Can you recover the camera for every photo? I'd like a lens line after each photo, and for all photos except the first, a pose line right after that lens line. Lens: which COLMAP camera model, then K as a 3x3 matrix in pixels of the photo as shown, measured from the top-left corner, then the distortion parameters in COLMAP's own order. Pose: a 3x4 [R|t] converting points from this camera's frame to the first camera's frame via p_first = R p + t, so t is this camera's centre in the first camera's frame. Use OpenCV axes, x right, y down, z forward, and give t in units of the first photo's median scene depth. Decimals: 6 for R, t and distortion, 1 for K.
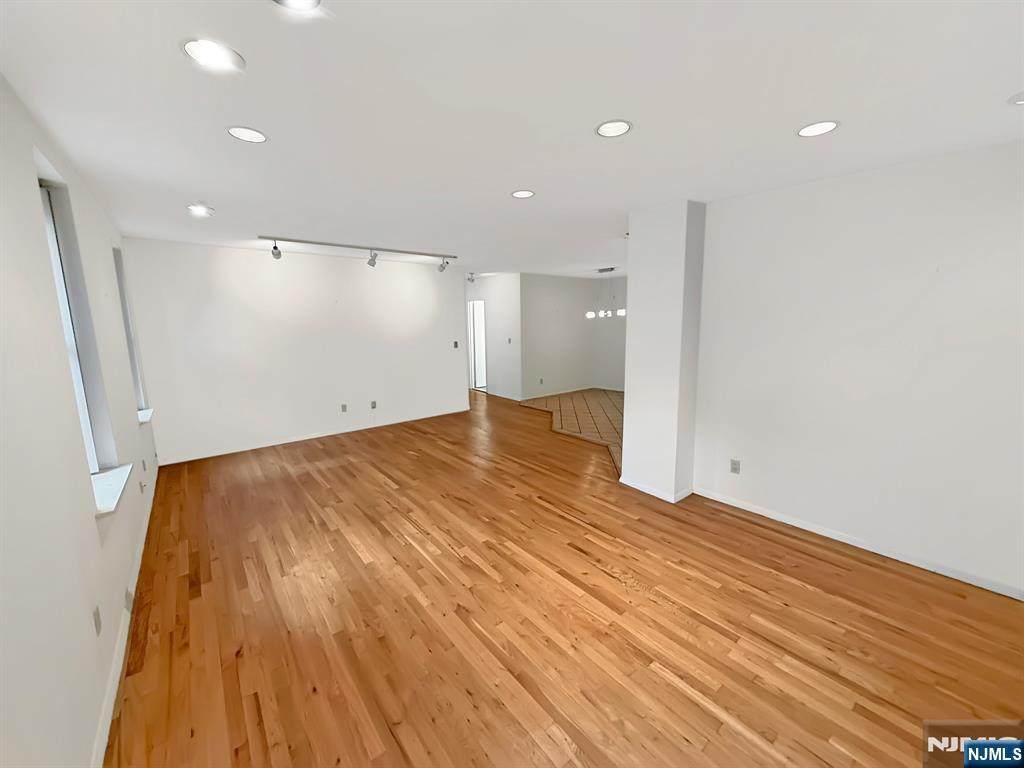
lens RADIAL K [[435.6, 0, 512.0], [0, 435.6, 384.0], [0, 0, 1]] dist [0.000269, -0.000282]
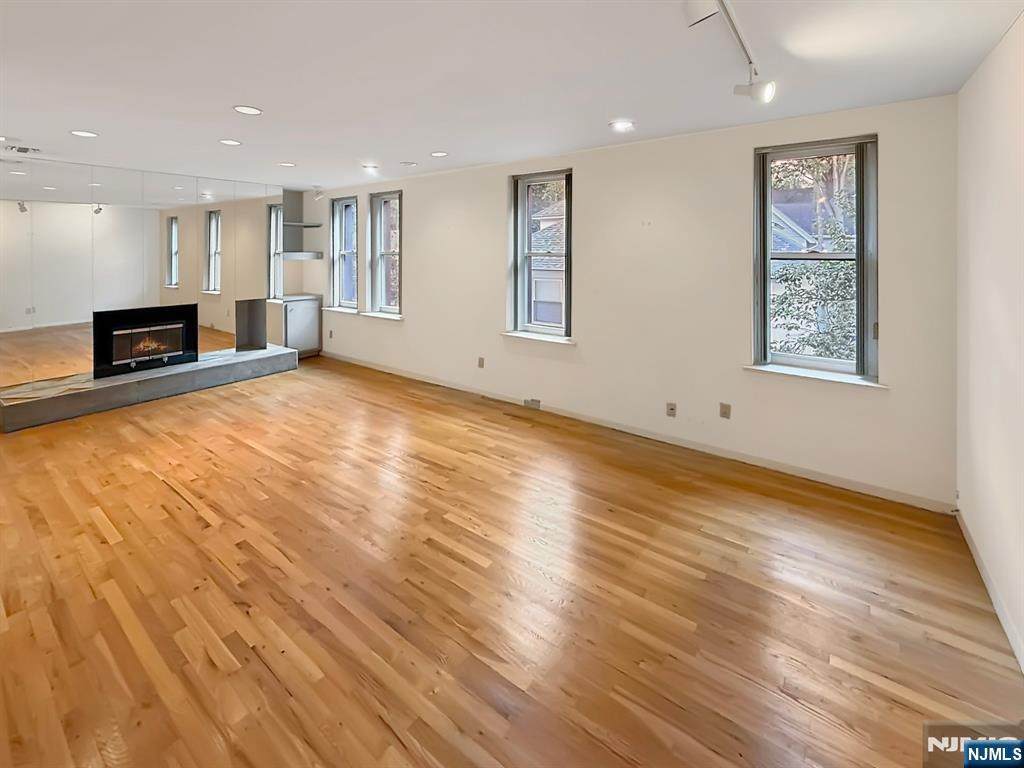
lens RADIAL K [[416.7, 0, 520.5], [0, 416.7, 391.4], [0, 0, 1]] dist [-0.000836, -0.000297]
pose [[-0.955161, 0.116648, -0.272141, -0.171001], [-0.022092, 0.888487, 0.458369, -0.154646], [0.295262, 0.443828, -0.846071, 1.120788]]
